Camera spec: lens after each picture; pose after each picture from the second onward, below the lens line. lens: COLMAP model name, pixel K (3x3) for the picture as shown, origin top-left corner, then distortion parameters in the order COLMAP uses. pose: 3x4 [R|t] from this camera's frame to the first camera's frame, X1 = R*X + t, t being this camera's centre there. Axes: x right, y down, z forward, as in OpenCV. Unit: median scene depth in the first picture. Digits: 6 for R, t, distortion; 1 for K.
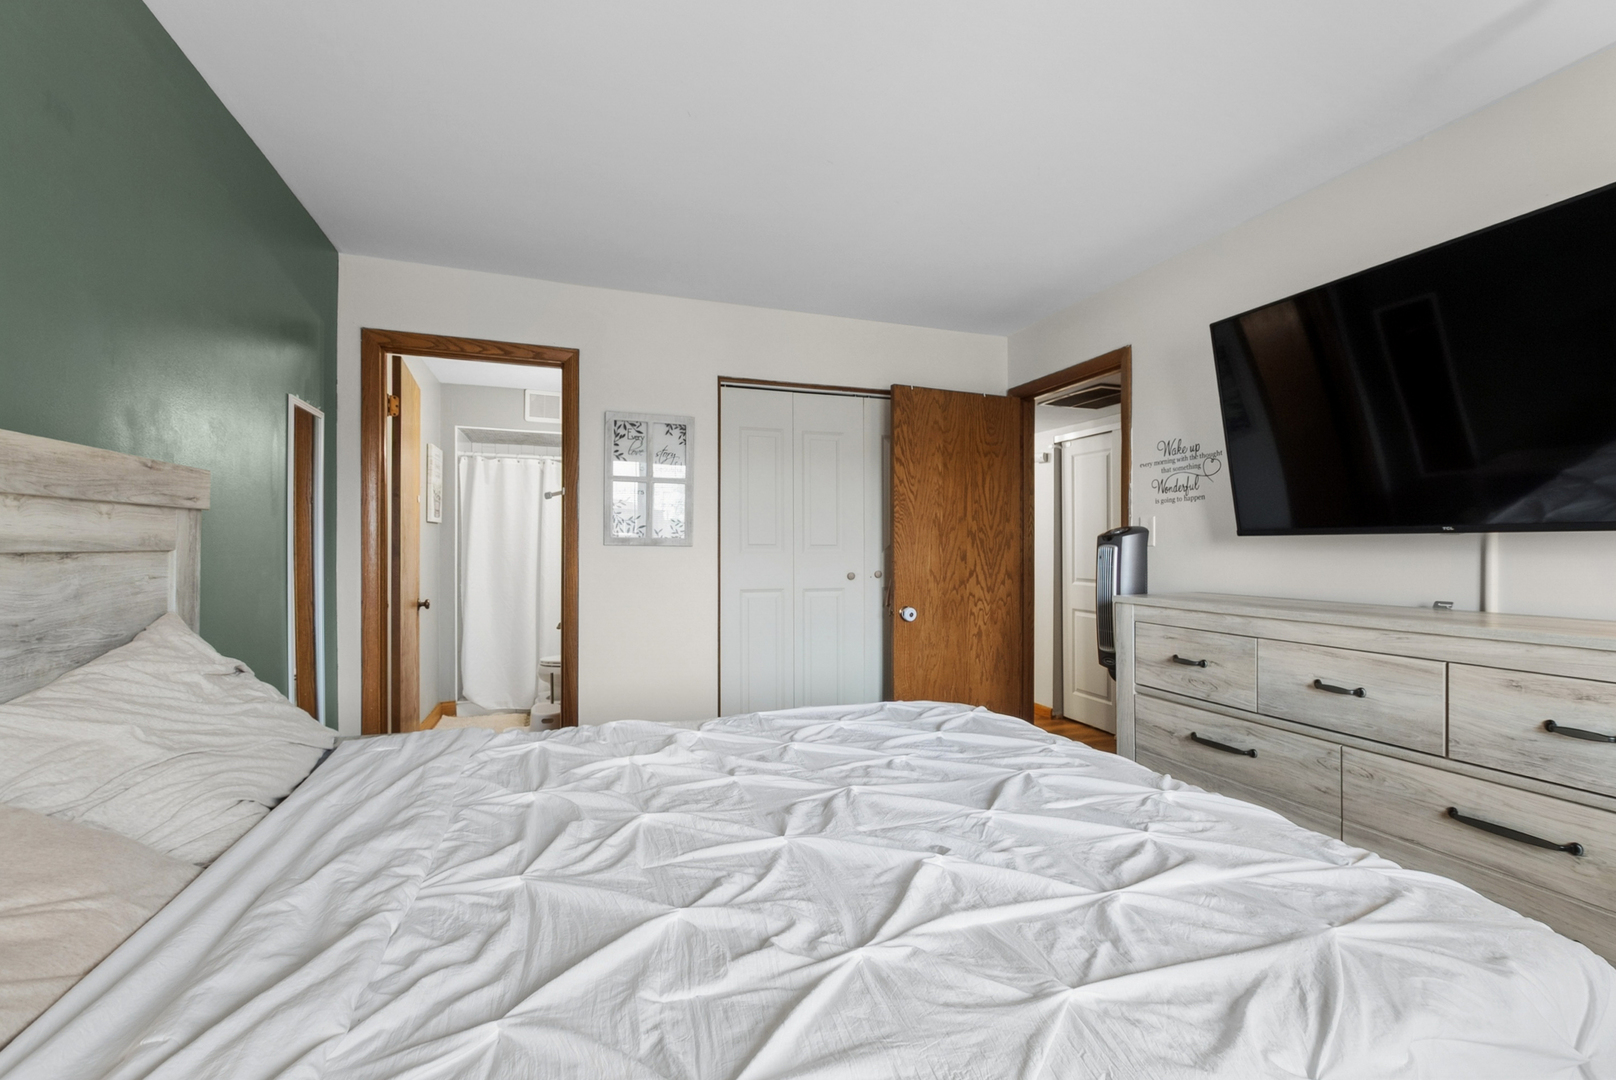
lens RADIAL K [[728.8, 0, 811.7], [0, 728.8, 546.1], [0, 0, 1]] dist [-0.001721, 0.000909]
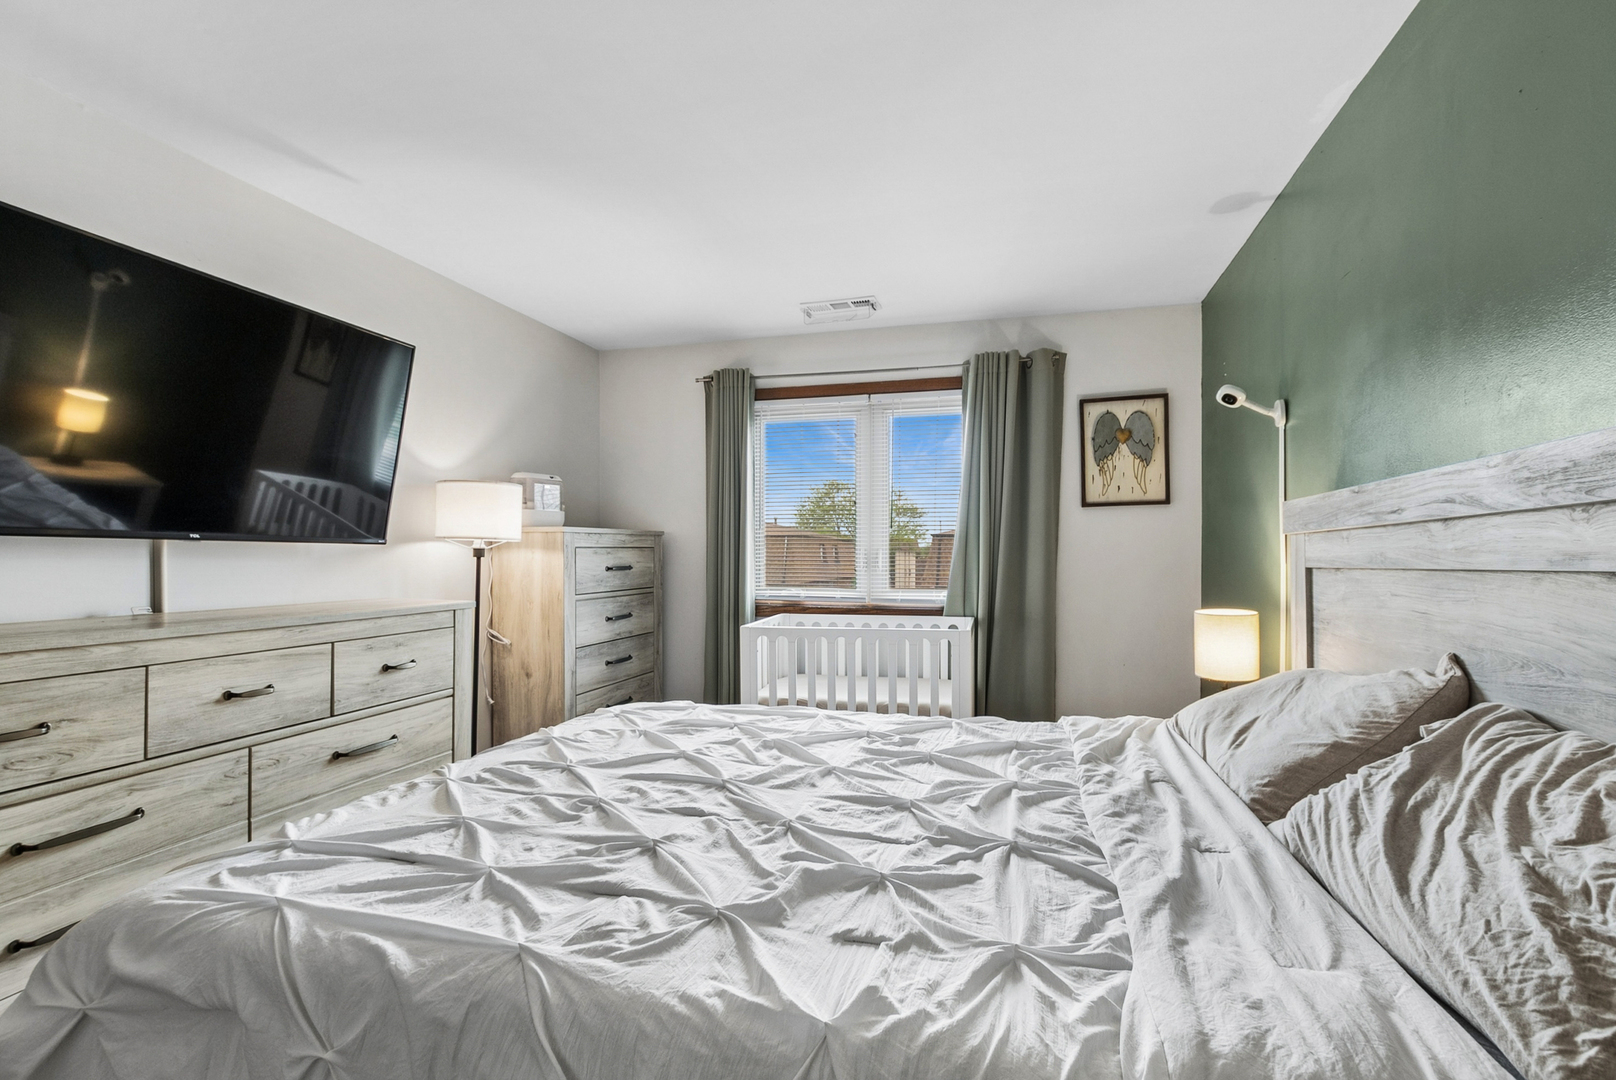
lens RADIAL K [[728.8, 0, 812.4], [0, 728.8, 547.3], [0, 0, 1]] dist [-0.001721, 0.000909]
pose [[-0.831926, 0.002050, 0.554883, -0.504968], [-0.008575, 0.999826, -0.016550, 0.001774], [-0.554821, -0.018526, -0.831764, 1.424705]]
